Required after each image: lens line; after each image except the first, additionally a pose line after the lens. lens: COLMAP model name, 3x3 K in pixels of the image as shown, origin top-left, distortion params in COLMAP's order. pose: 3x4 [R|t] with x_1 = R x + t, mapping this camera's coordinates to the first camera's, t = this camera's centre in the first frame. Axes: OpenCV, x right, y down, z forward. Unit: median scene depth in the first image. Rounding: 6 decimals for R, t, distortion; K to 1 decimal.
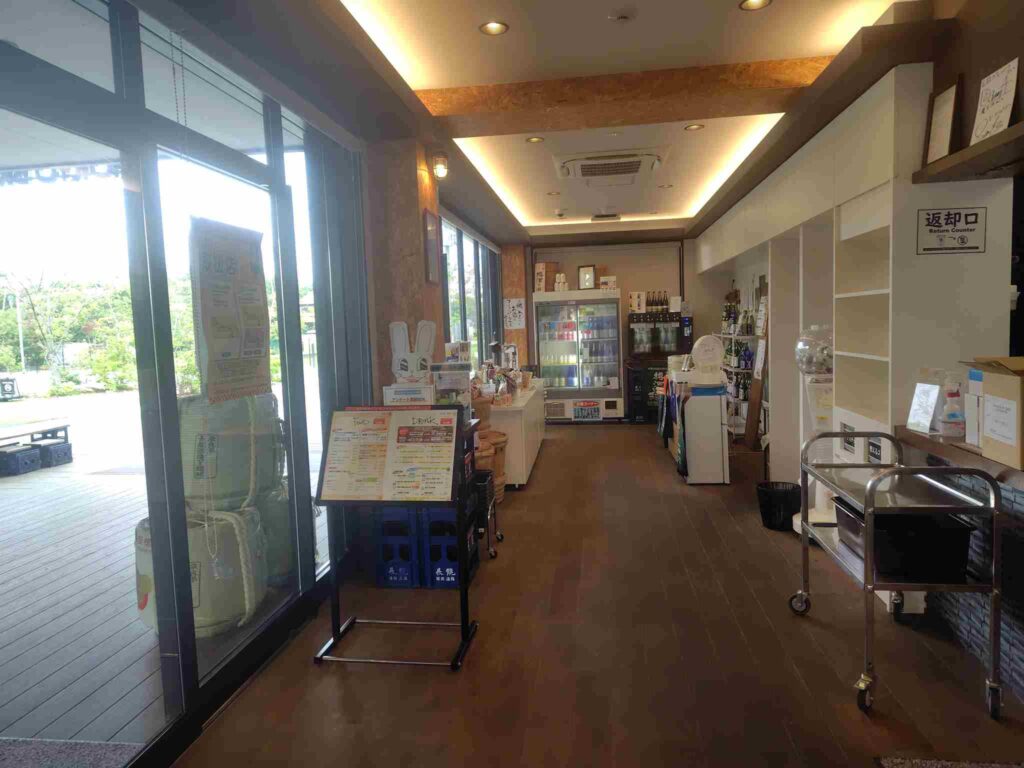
lens RADIAL K [[695.6, 0, 510.3], [0, 695.6, 393.3], [0, 0, 1]] dist [0.051188, -0.063279]
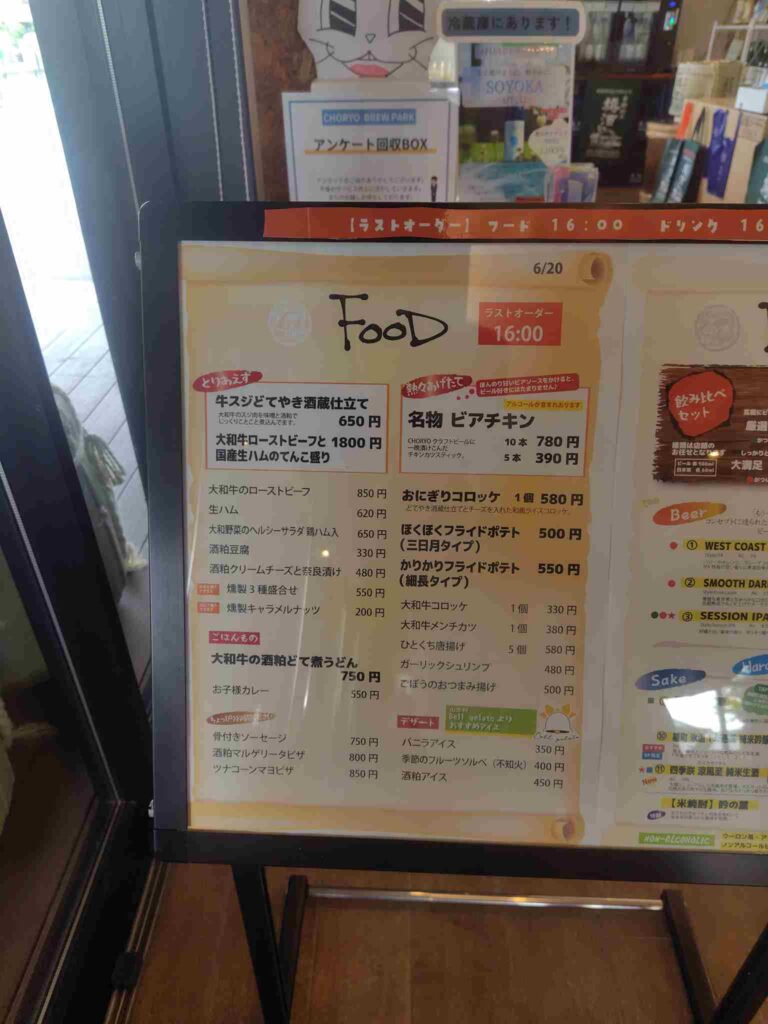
lens RADIAL K [[695.7, 0, 384.0], [0, 695.7, 512.0], [0, 0, 1]] dist [0.014336, -0.003142]
pose [[0.993013, -0.037498, 0.111891, -0.176201], [-0.020465, 0.879081, 0.476233, 0.004719], [-0.116219, -0.475195, 0.872171, 0.646419]]
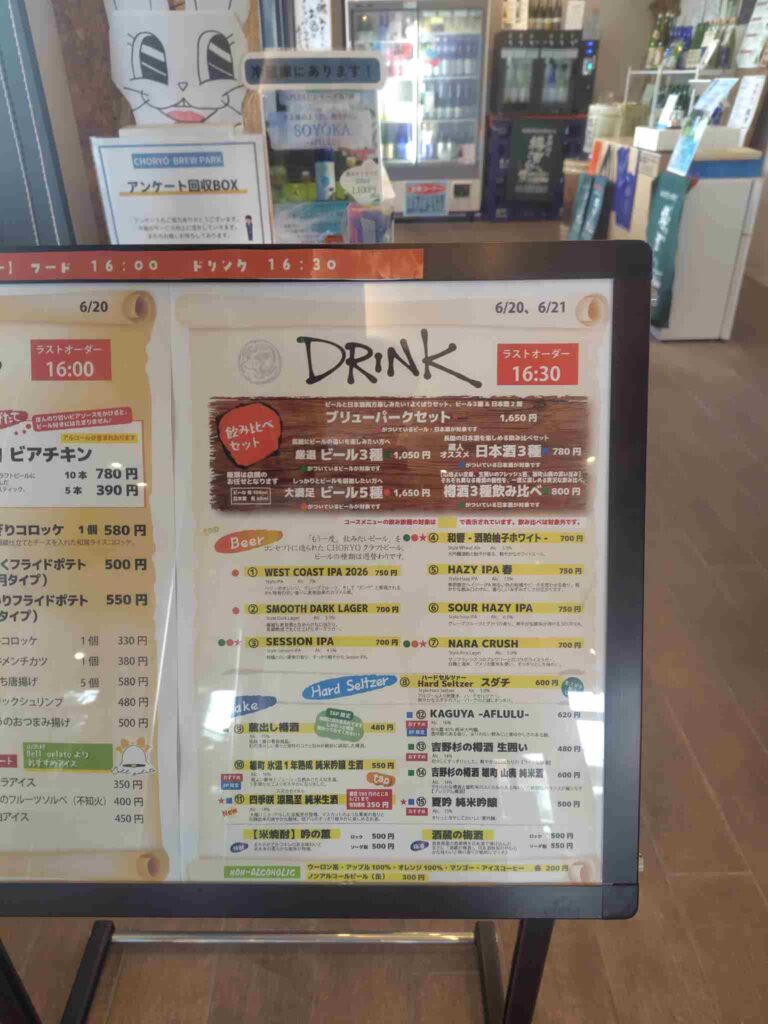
lens RADIAL K [[695.6, 0, 377.7], [0, 695.6, 499.1], [0, 0, 1]] dist [0.051188, -0.063279]
pose [[0.988492, -0.054556, 0.141096, -0.110161], [-0.010278, 0.906330, 0.422445, 0.002560], [-0.150926, -0.419033, 0.895339, 0.635742]]
